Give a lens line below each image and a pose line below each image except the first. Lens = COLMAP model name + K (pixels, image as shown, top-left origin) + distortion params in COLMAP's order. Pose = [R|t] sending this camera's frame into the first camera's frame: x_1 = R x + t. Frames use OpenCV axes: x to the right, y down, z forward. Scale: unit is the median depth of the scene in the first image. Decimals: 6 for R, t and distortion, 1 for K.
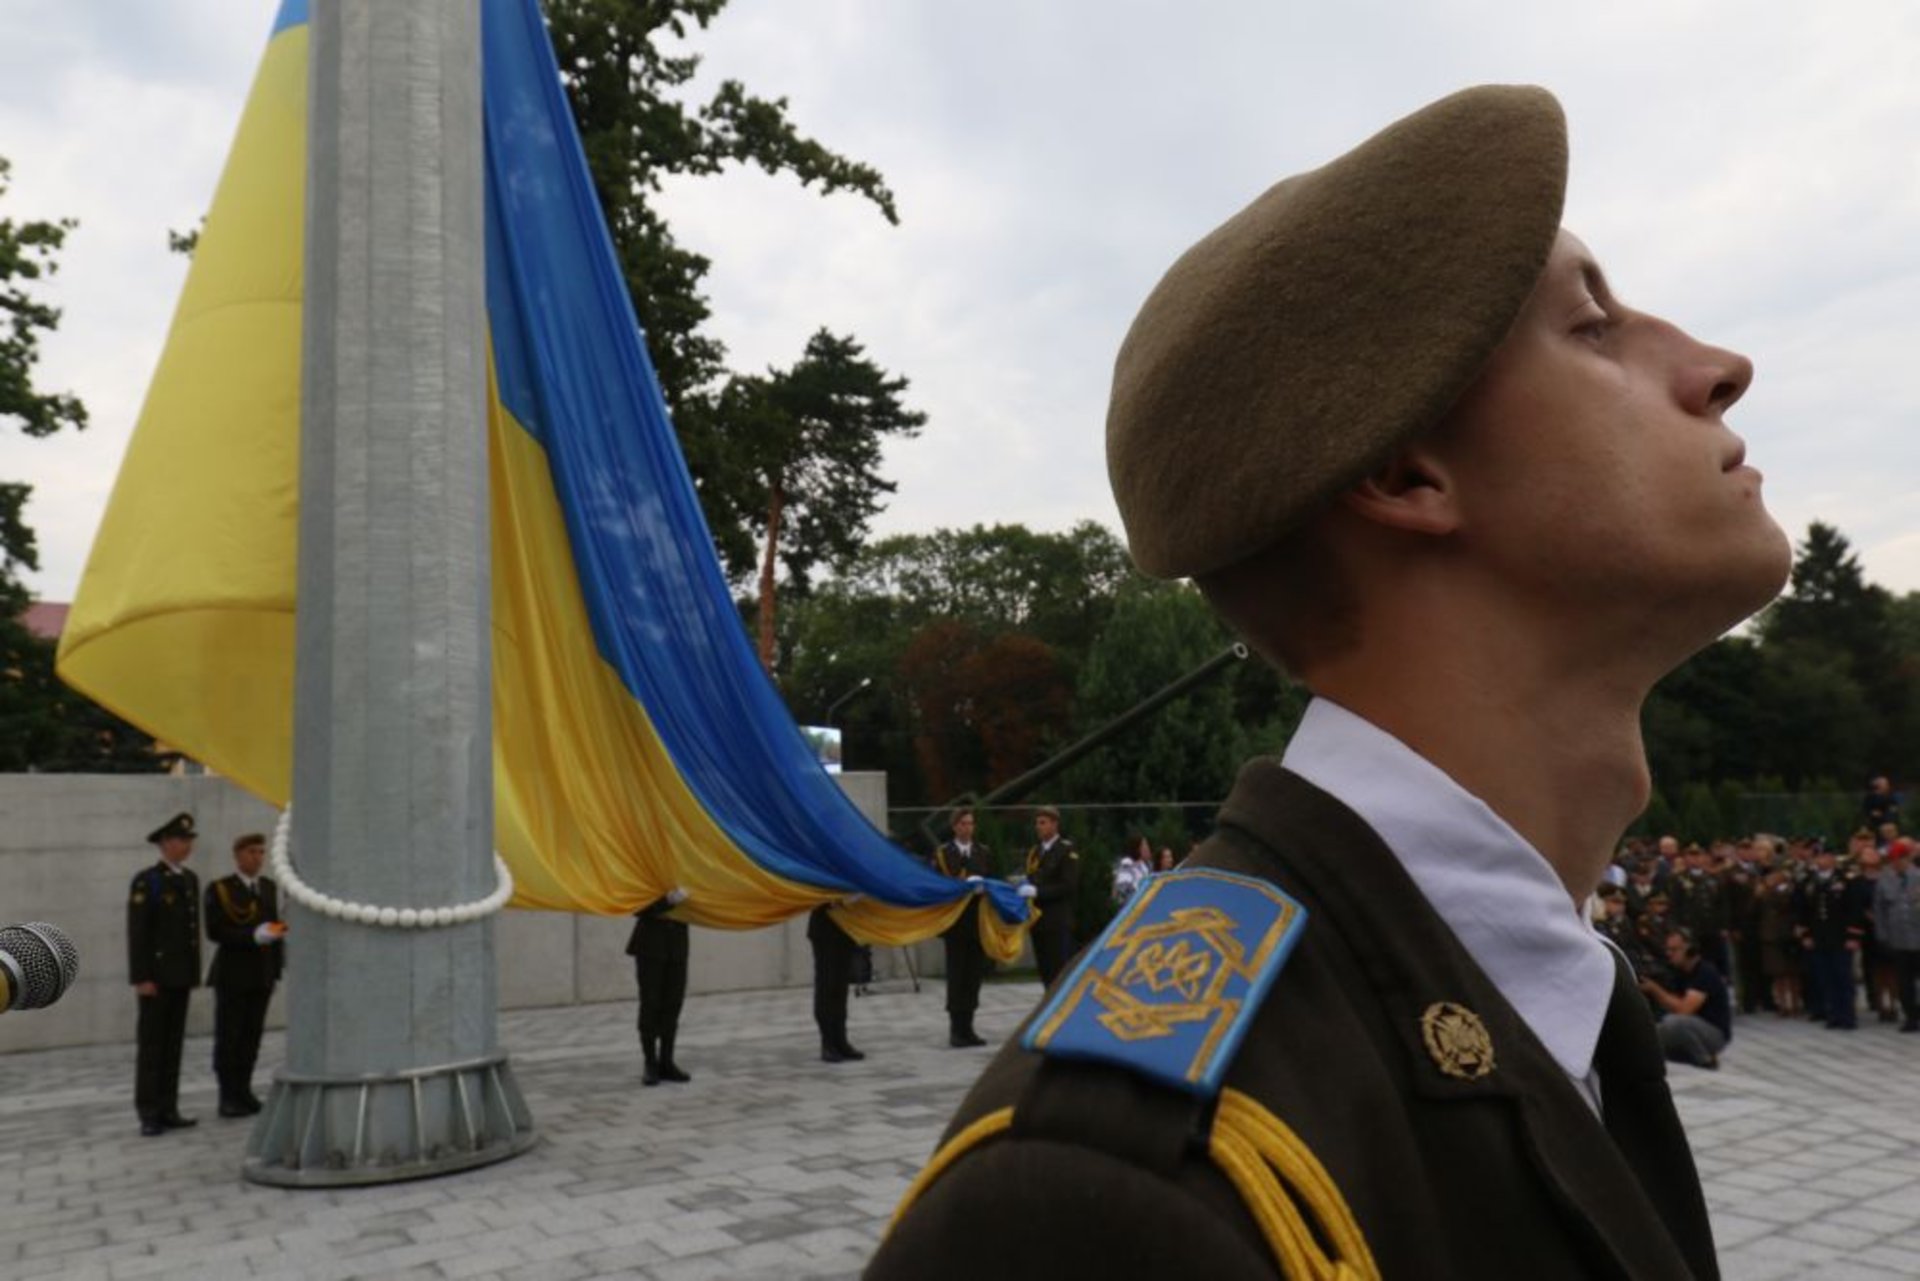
lens RADIAL K [[1380.4, 0, 963.4], [0, 1380.4, 662.5], [0, 0, 1]] dist [0.005608, -0.001277]
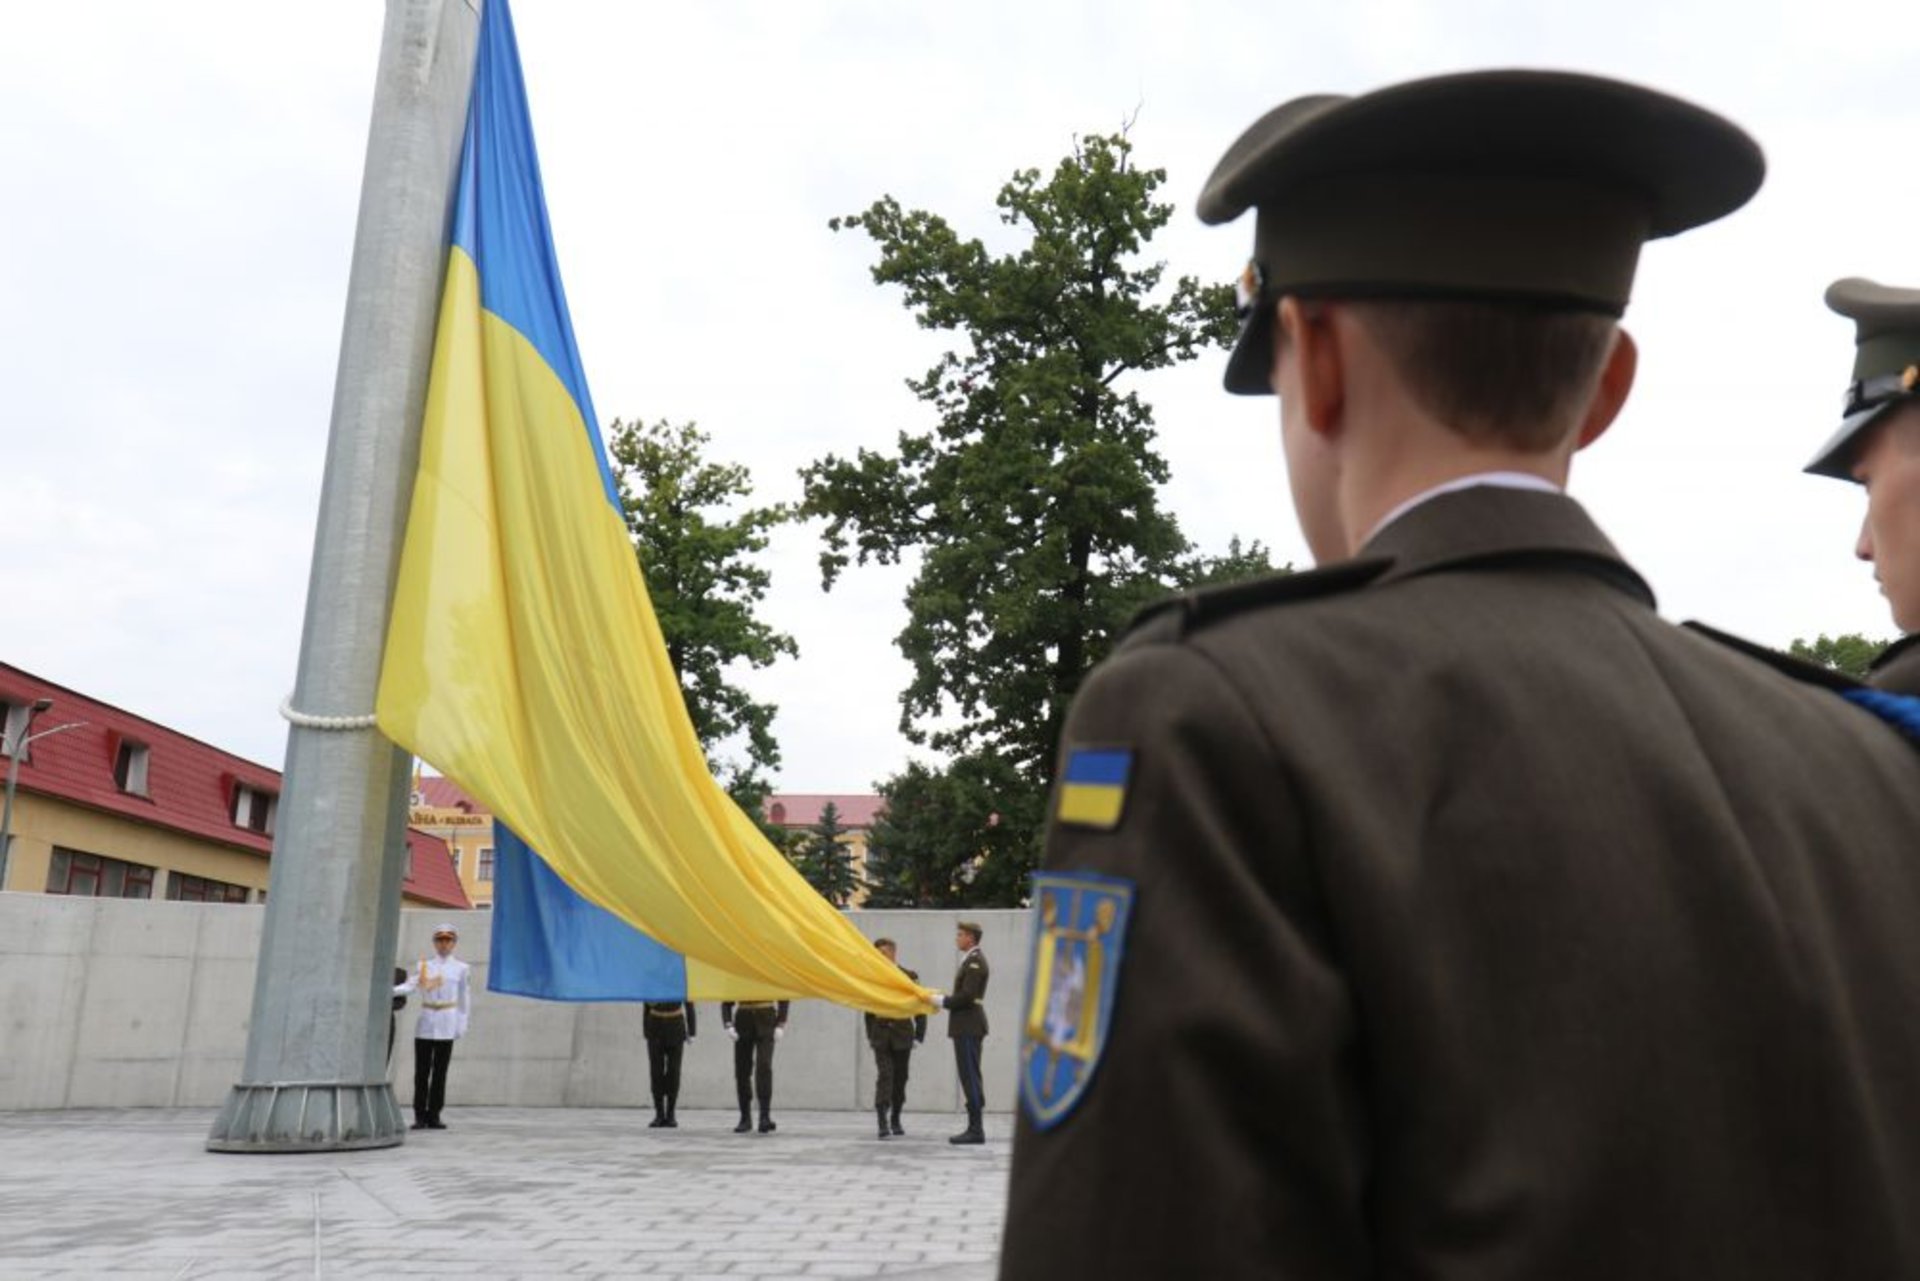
lens RADIAL K [[1387.5, 0, 961.0], [0, 1387.5, 650.8], [0, 0, 1]] dist [-0.006079, -0.004628]
pose [[0.818804, -0.116162, -0.562198, 0.242066], [0.043185, 0.989003, -0.141452, 0.015946], [0.572447, 0.091543, 0.814816, 0.031966]]
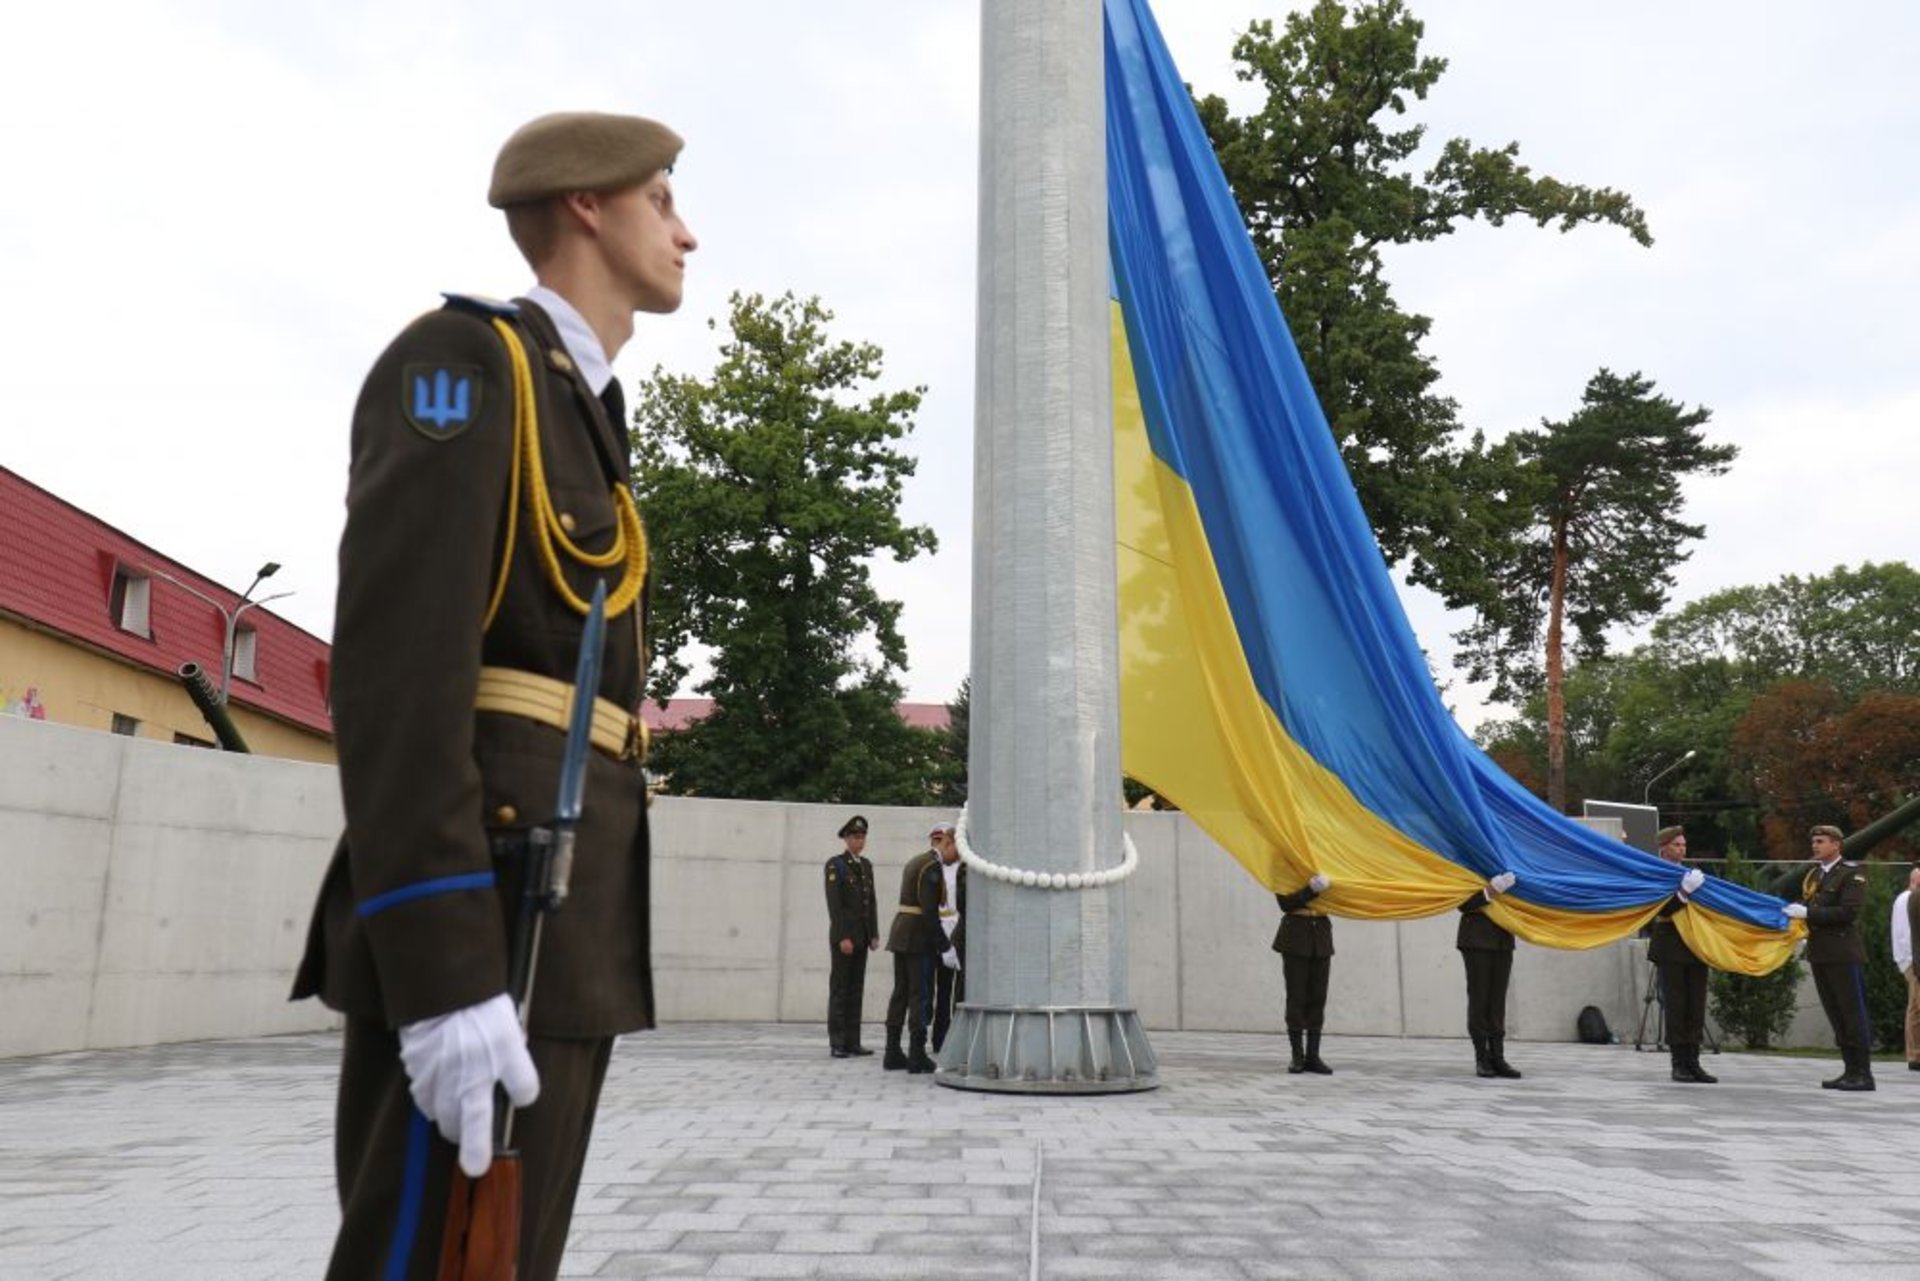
lens RADIAL K [[1387.5, 0, 961.0], [0, 1387.5, 650.8], [0, 0, 1]] dist [-0.006079, -0.004628]
pose [[0.840162, -0.062921, -0.538674, 0.044170], [0.024049, 0.996592, -0.078901, 0.016892], [0.541803, 0.053335, 0.838812, -0.015661]]
